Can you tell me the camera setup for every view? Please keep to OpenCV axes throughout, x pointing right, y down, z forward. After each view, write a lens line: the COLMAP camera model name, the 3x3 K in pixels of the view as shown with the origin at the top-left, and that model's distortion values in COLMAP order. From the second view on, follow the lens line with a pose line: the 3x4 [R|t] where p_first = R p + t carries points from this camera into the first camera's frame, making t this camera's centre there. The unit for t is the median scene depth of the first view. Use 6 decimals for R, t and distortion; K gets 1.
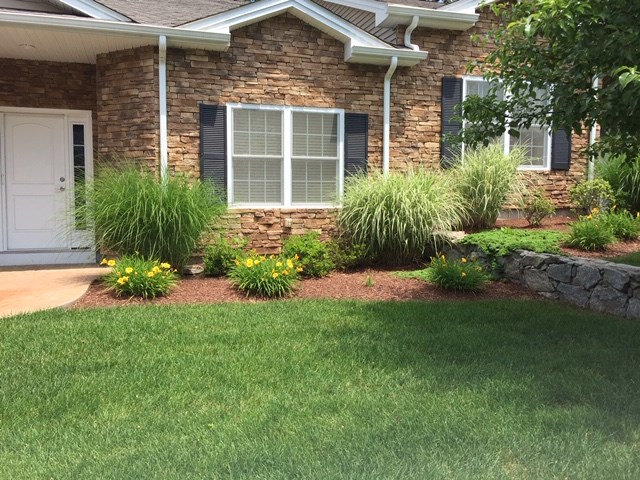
lens RADIAL K [[544.9, 0, 319.5], [0, 544.9, 239.7], [0, 0, 1]] dist [0.085645, -0.107788]
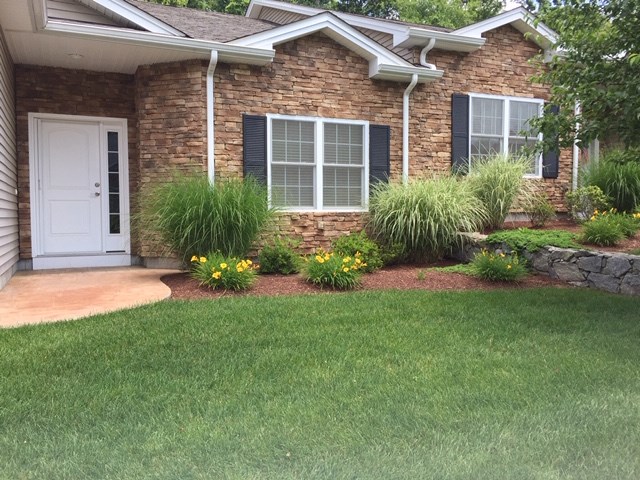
lens RADIAL K [[544.9, 0, 320.0], [0, 544.9, 237.6], [0, 0, 1]] dist [0.085645, -0.107788]
pose [[0.993740, -0.007421, 0.111471, -0.180887], [0.009734, 0.999748, -0.020226, 0.015314], [-0.111293, 0.021185, 0.993562, -0.068240]]
